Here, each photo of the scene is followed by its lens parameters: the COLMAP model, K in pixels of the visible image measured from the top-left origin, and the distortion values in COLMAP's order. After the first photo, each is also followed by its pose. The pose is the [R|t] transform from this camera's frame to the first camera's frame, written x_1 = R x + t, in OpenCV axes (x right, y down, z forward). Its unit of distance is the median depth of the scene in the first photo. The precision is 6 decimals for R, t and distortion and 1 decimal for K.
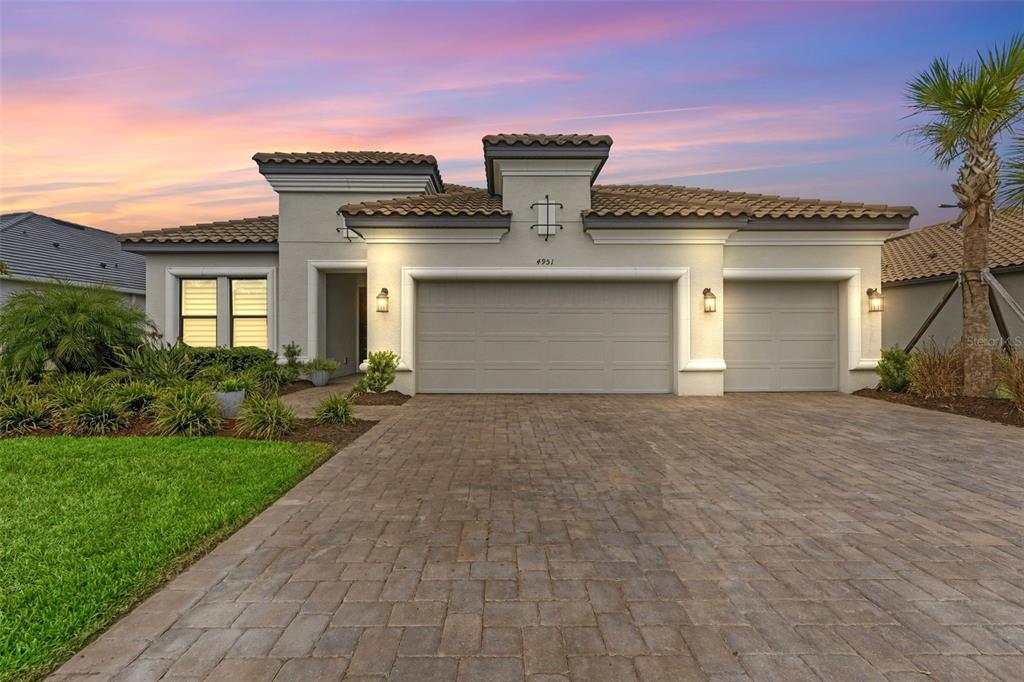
lens RADIAL K [[427.0, 0, 512.0], [0, 427.0, 341.0], [0, 0, 1]] dist [-0.001508, -0.000349]
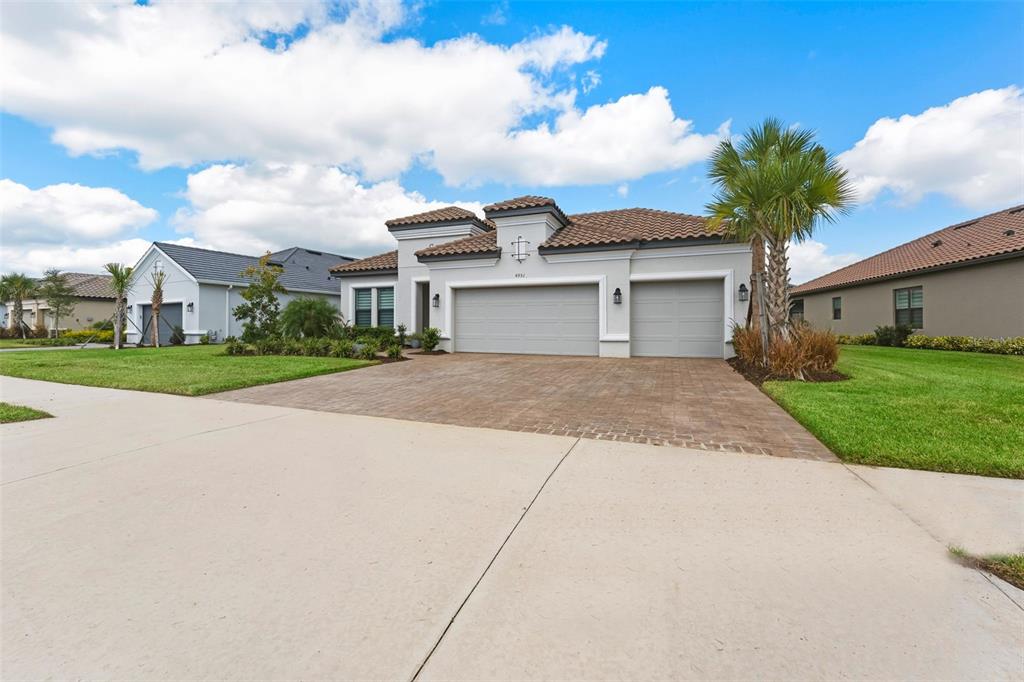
lens RADIAL K [[436.4, 0, 509.5], [0, 436.4, 327.8], [0, 0, 1]] dist [-0.000590, 0.000201]
pose [[0.923883, 0.003220, -0.382662, 0.702132], [-0.004339, 0.999988, -0.002061, 0.025182], [0.382651, 0.003564, 0.923886, -0.612824]]
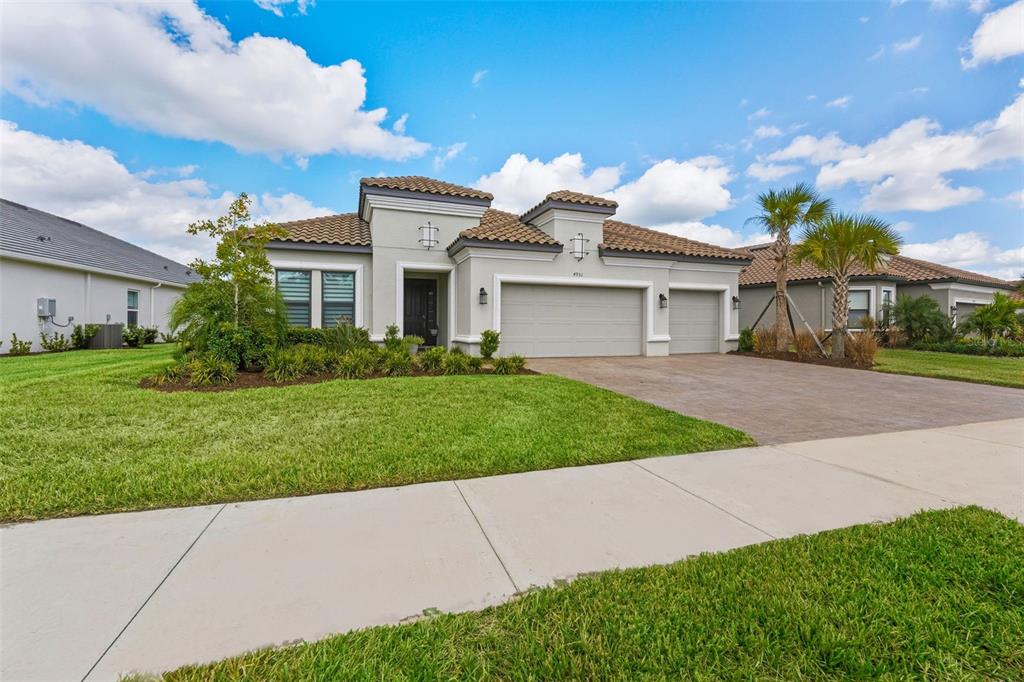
lens RADIAL K [[424.0, 0, 524.1], [0, 424.0, 328.7], [0, 0, 1]] dist [0.000496, -0.000040]
pose [[0.941880, 0.002574, 0.335940, -0.649408], [-0.004242, 0.999982, 0.004233, 0.012634], [-0.335923, -0.005412, 0.941874, -0.435445]]
